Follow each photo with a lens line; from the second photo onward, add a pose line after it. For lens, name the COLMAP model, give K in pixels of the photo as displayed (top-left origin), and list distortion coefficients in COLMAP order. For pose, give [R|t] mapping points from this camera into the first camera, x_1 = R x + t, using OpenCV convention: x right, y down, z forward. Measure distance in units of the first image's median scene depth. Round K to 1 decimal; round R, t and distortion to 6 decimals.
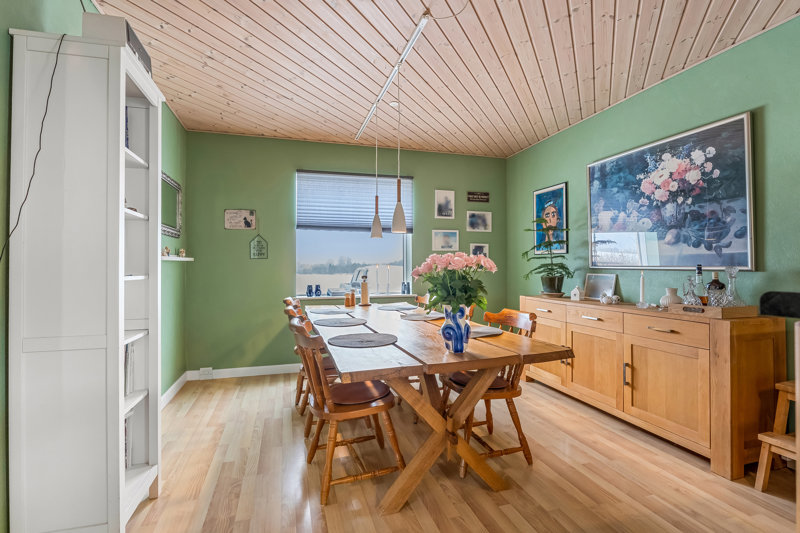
lens RADIAL K [[378.0, 0, 400.0], [0, 378.0, 266.5], [0, 0, 1]] dist [-0.000716, 0.000198]
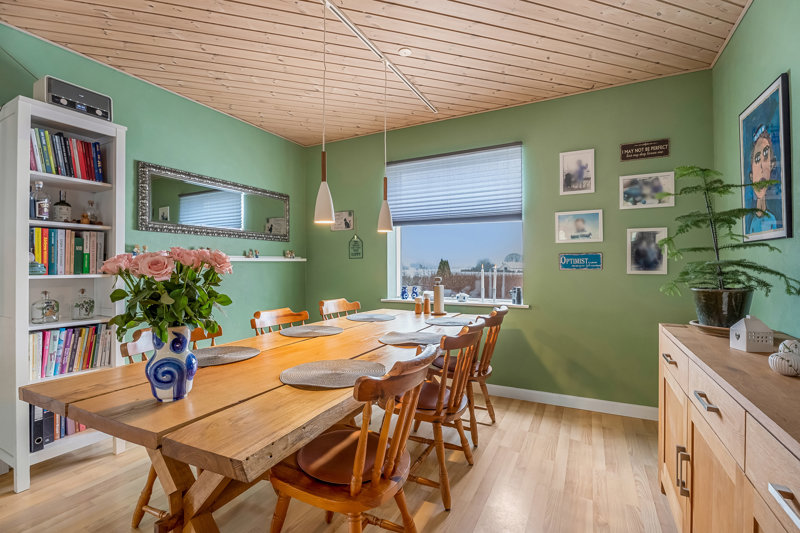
lens RADIAL K [[370.6, 0, 400.0], [0, 370.6, 266.5], [0, 0, 1]] dist [-0.001645, -0.000128]
pose [[0.715934, 0.003667, -0.698158, 0.366898], [-0.000064, 0.999987, 0.005186, -0.003401], [0.698168, -0.003668, 0.715925, 0.338319]]
